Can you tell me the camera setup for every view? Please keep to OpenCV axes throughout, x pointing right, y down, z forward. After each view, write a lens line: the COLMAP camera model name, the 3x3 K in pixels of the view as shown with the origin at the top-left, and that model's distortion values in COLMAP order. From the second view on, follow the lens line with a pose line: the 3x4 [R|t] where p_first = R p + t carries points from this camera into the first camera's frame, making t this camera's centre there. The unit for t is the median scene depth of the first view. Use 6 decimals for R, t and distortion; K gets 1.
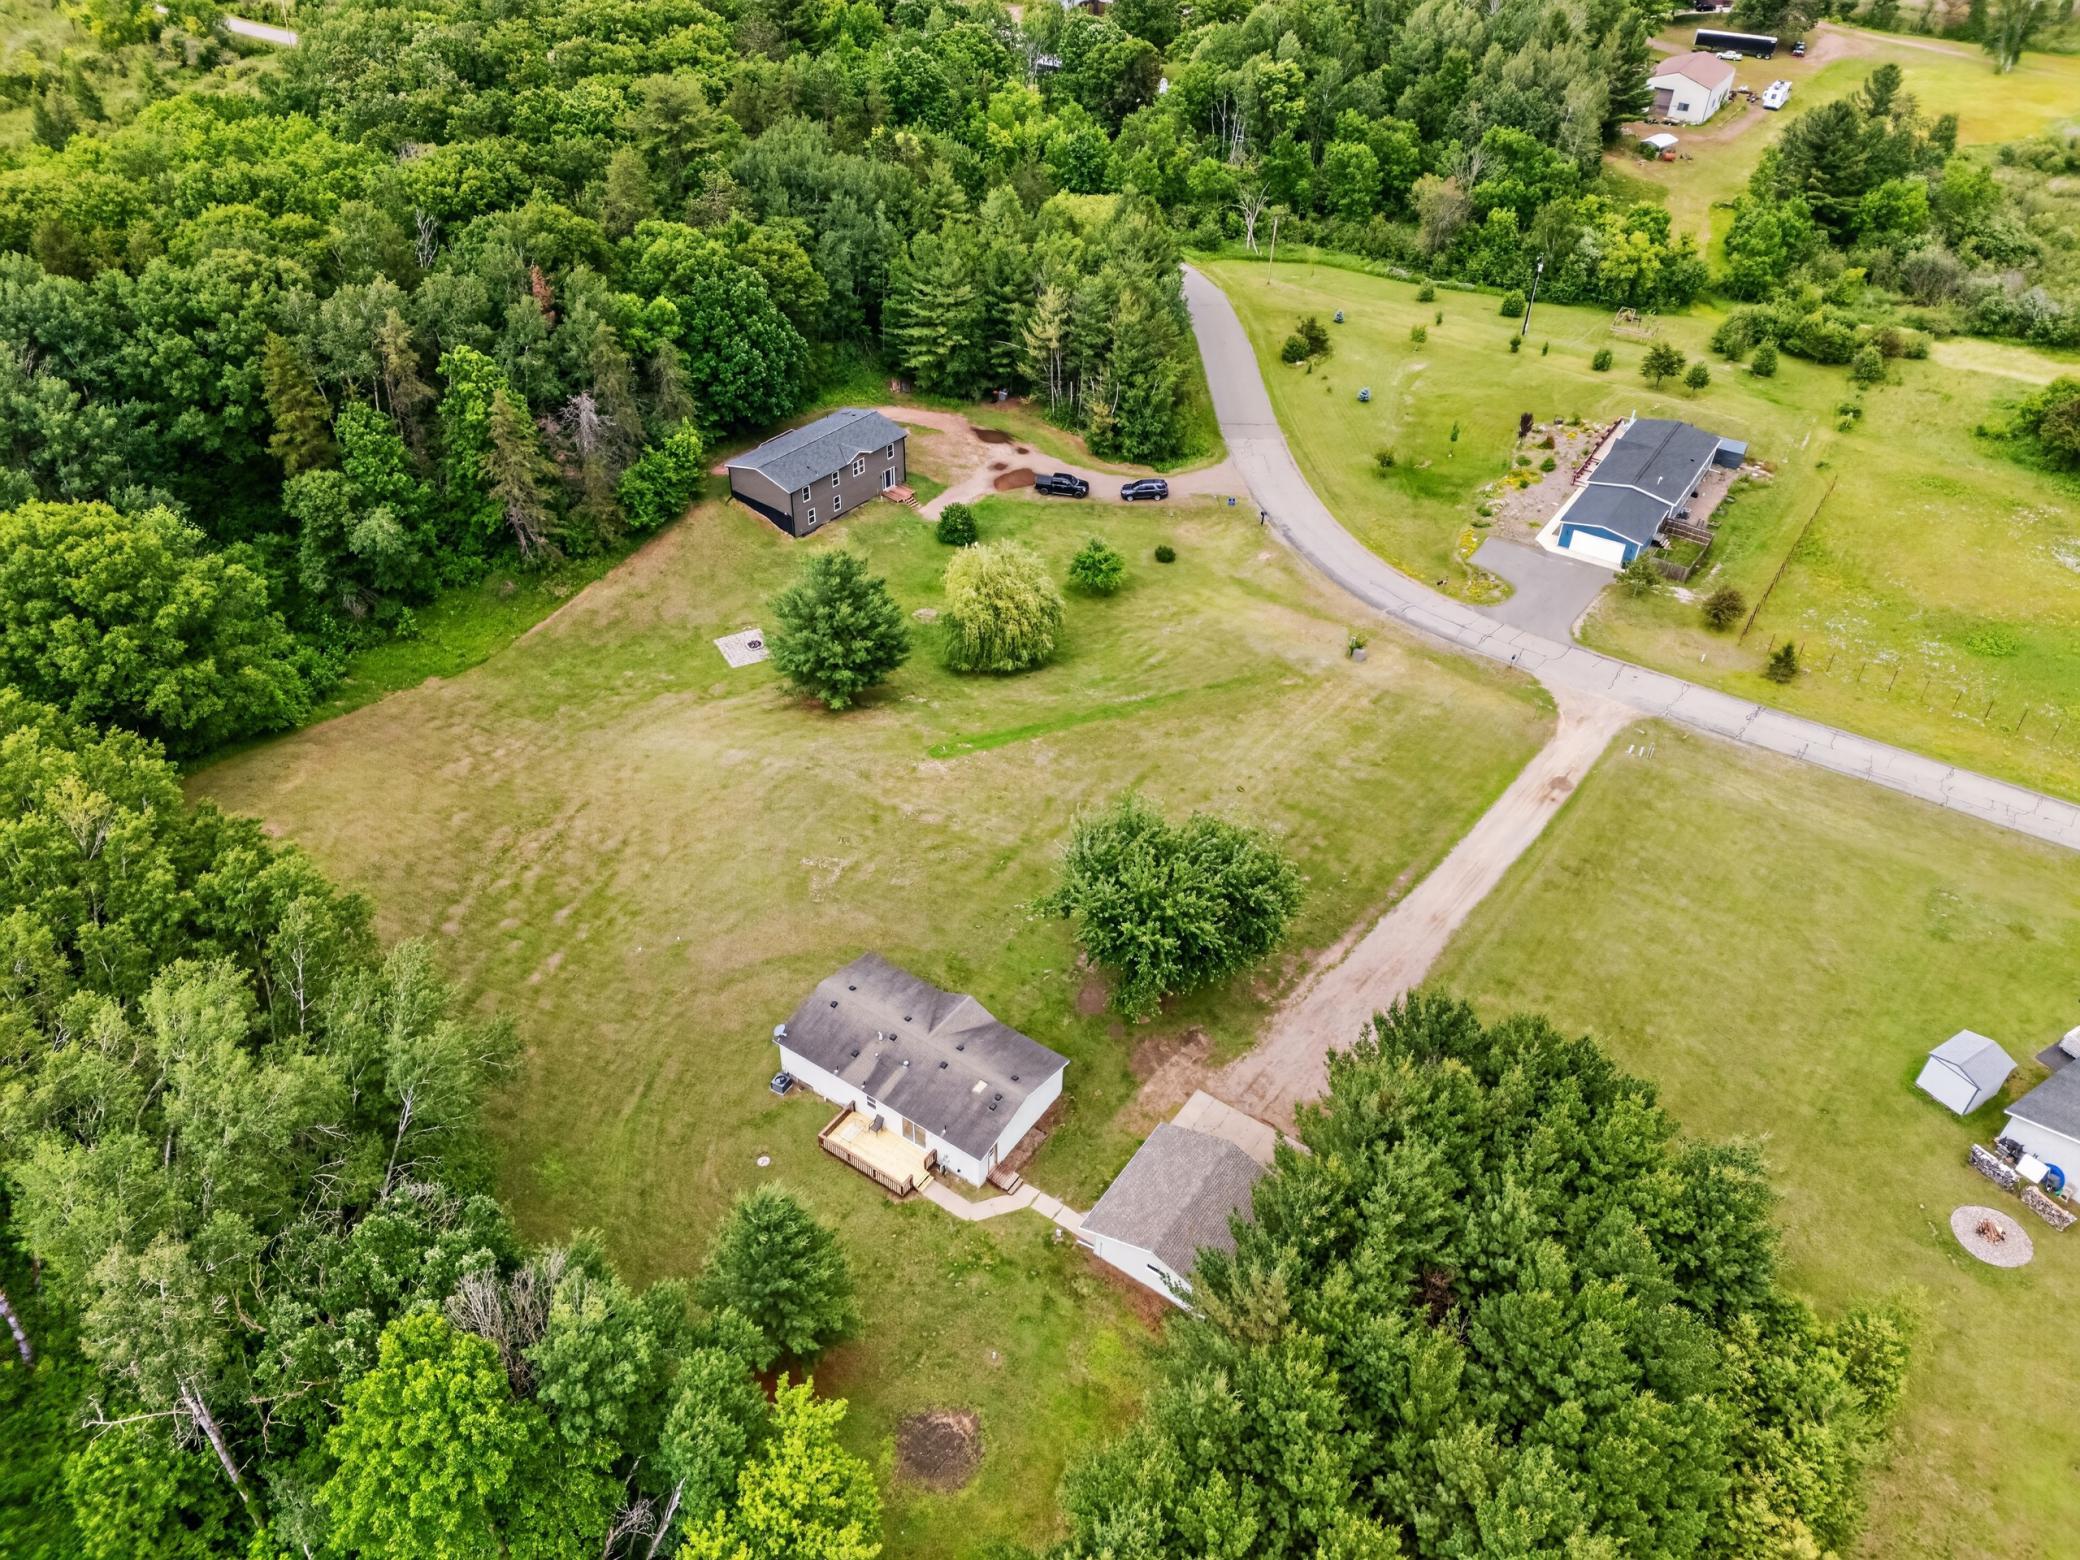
lens RADIAL K [[1536.0, 0, 1045.6], [0, 1536.0, 776.2], [0, 0, 1]] dist [0.077315, -0.079445]
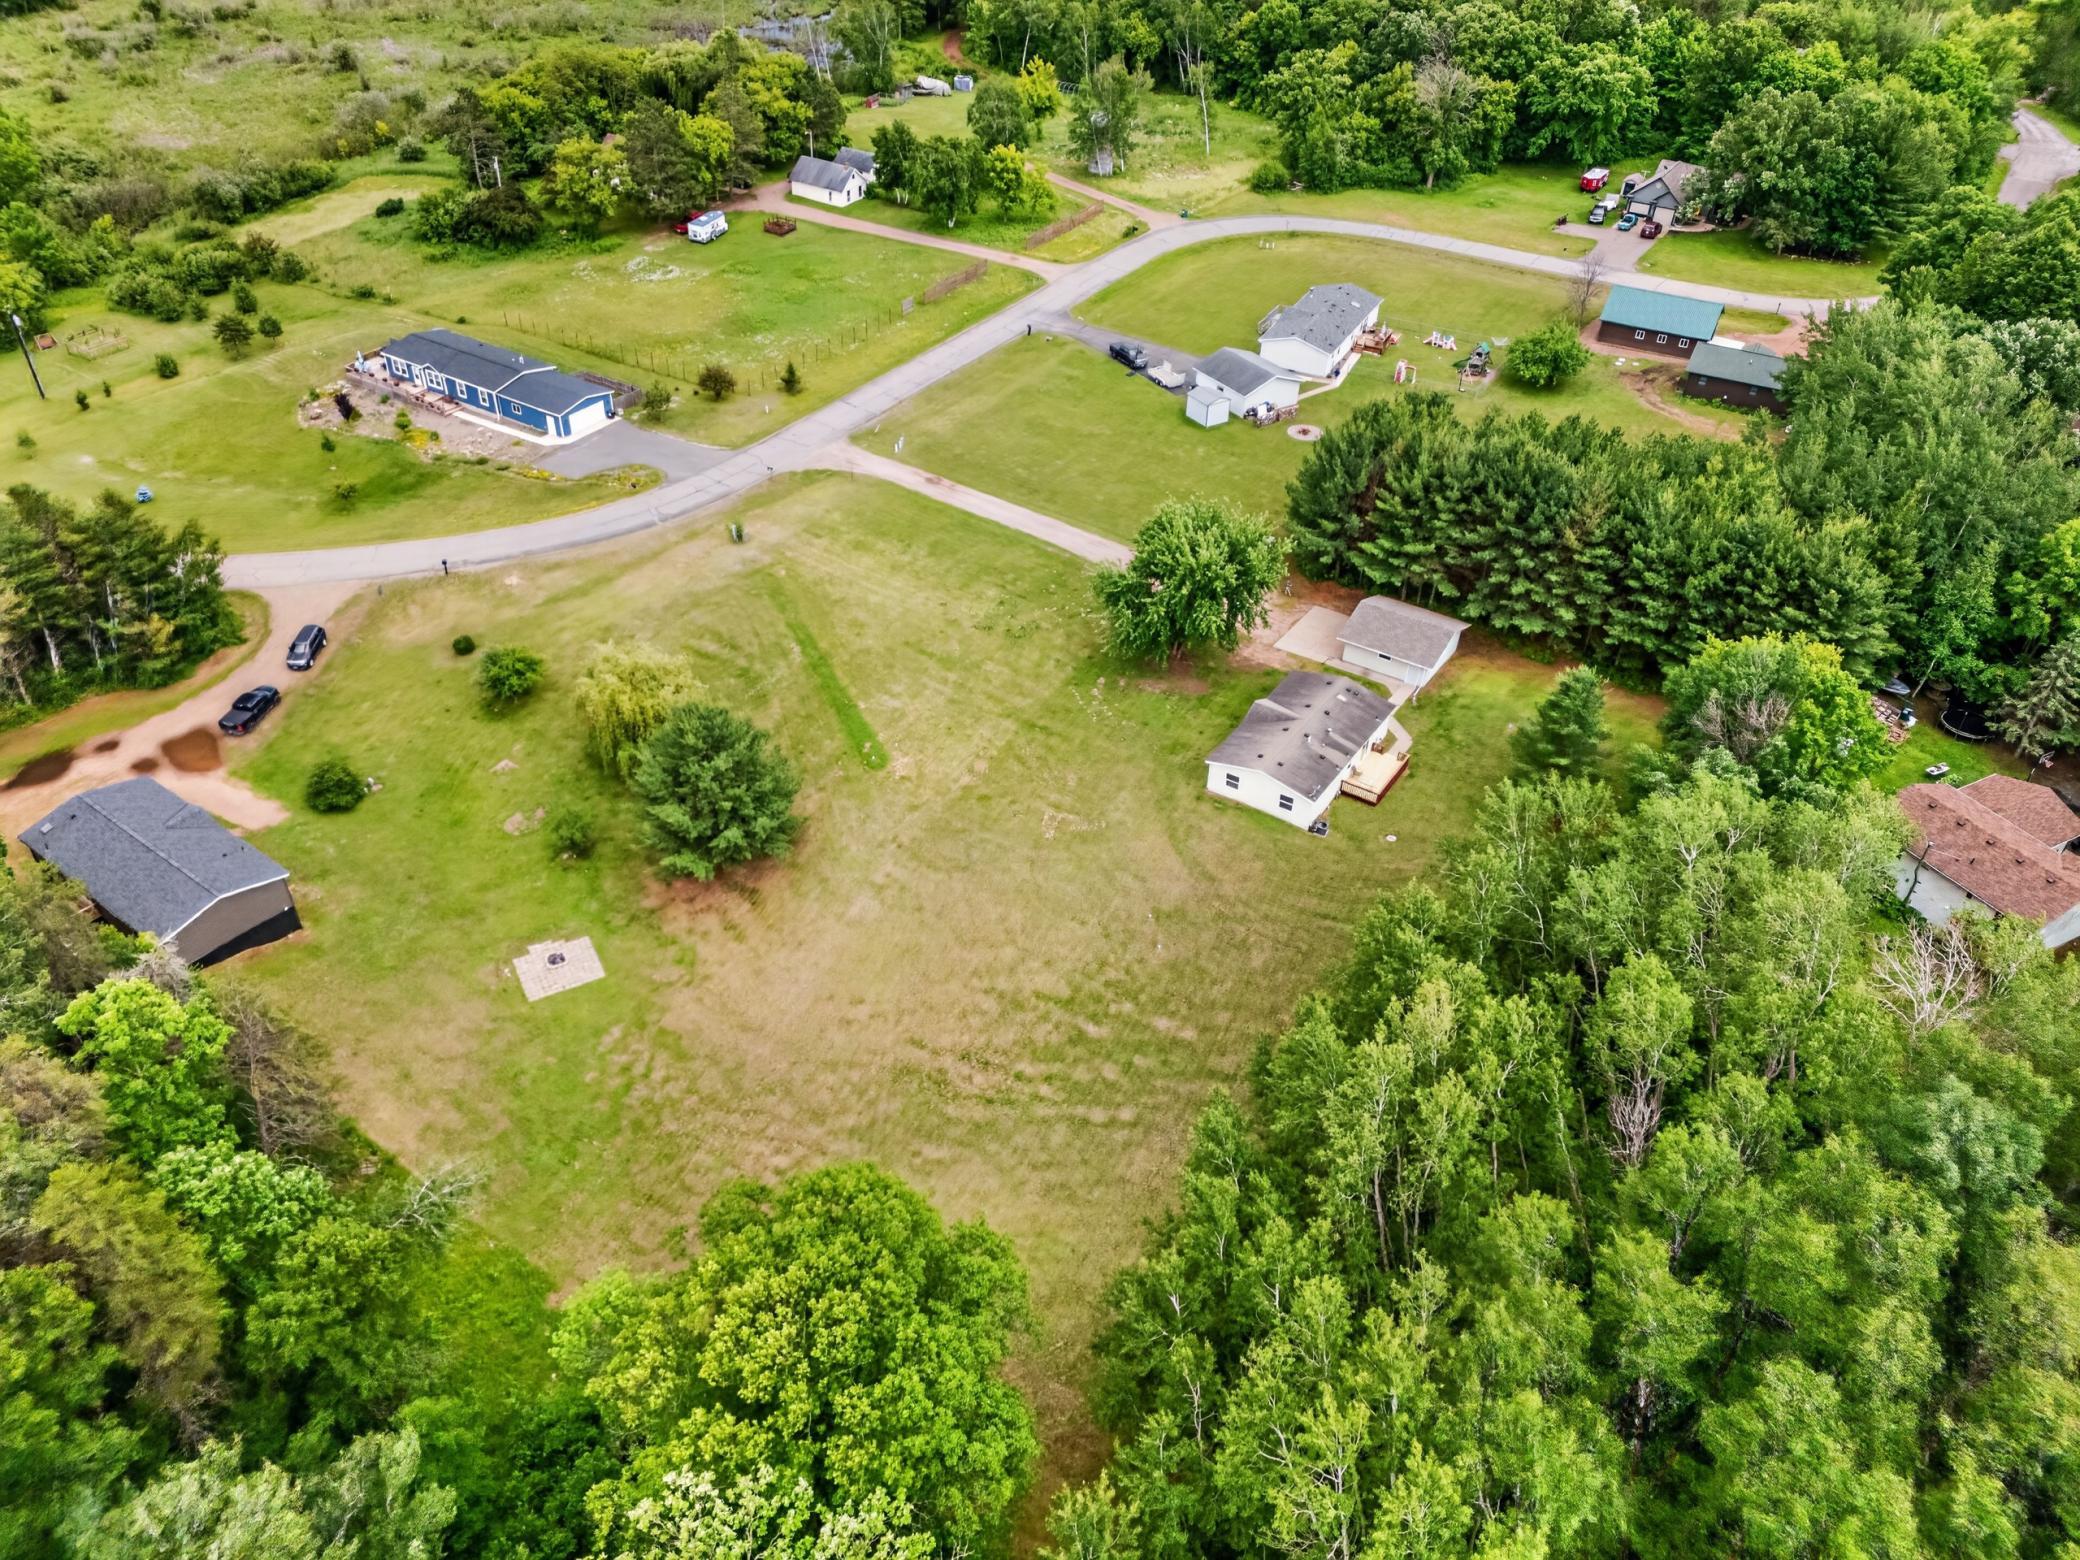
lens RADIAL K [[1536.0, 0, 1045.6], [0, 1536.0, 776.2], [0, 0, 1]] dist [0.077315, -0.079445]
pose [[-0.014189, -0.640192, 0.768084, -0.909052], [0.585876, 0.617163, 0.525223, -0.505470], [-0.810276, 0.457454, 0.366317, 0.586596]]
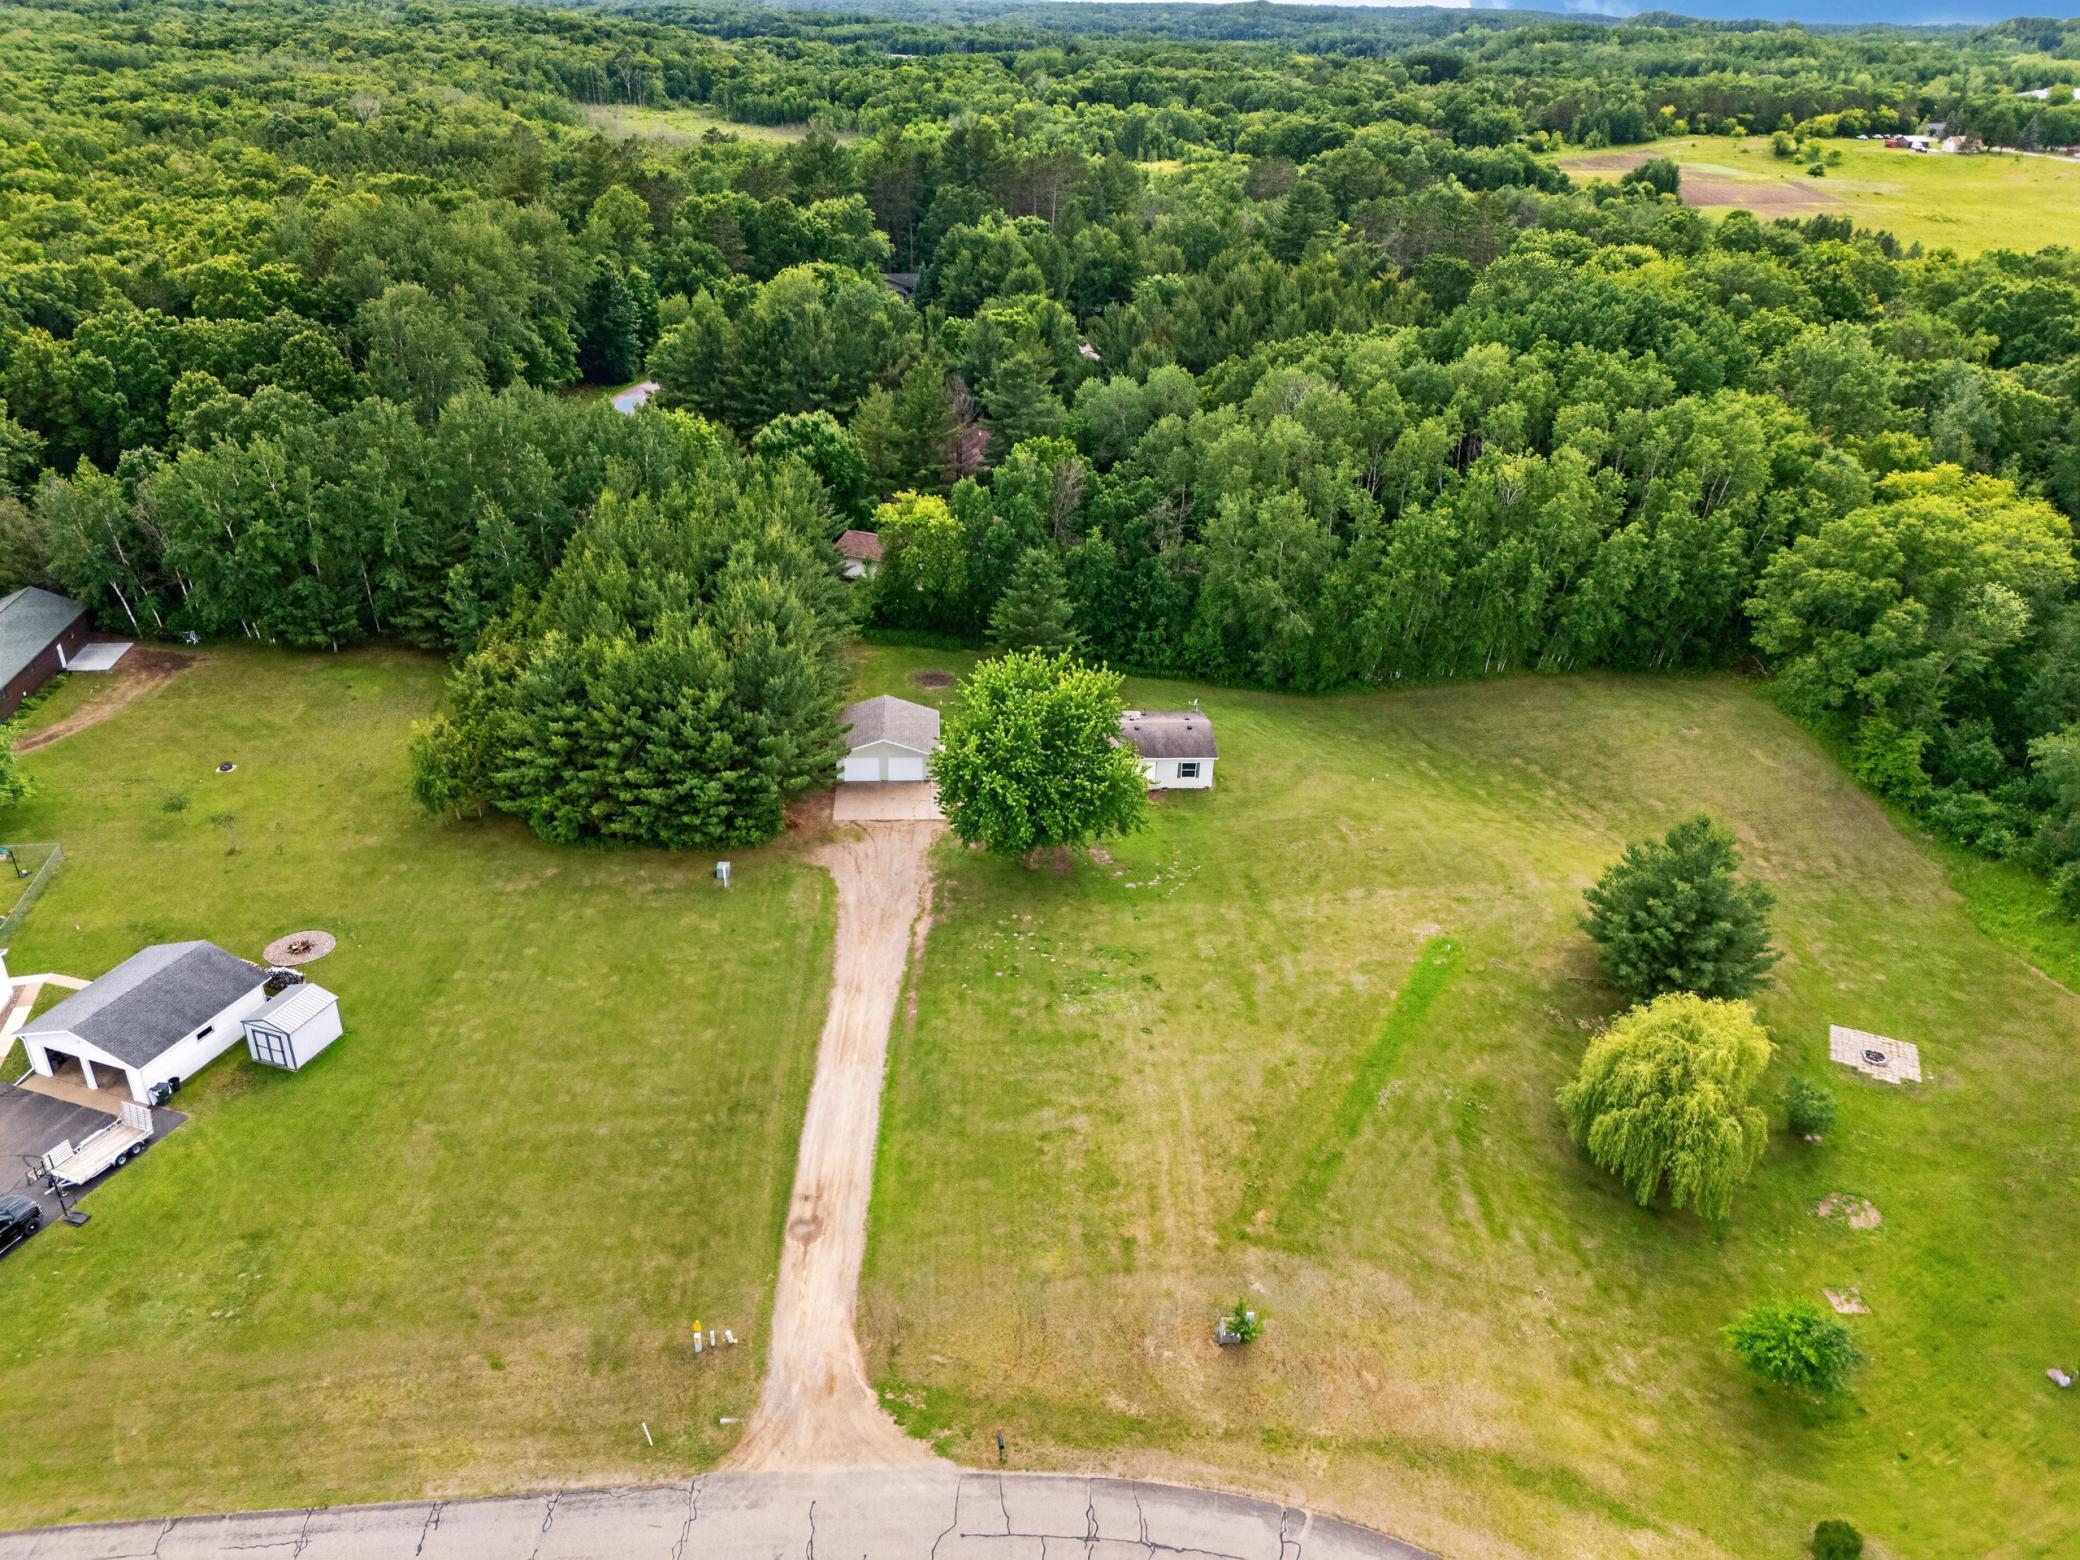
lens RADIAL K [[1536.0, 0, 1045.6], [0, 1536.0, 776.2], [0, 0, 1]] dist [0.077315, -0.079445]
pose [[-0.782982, 0.231678, -0.577290, 0.626196], [-0.421339, 0.485209, 0.766189, -0.675305], [0.457616, 0.843147, -0.282295, 1.139442]]
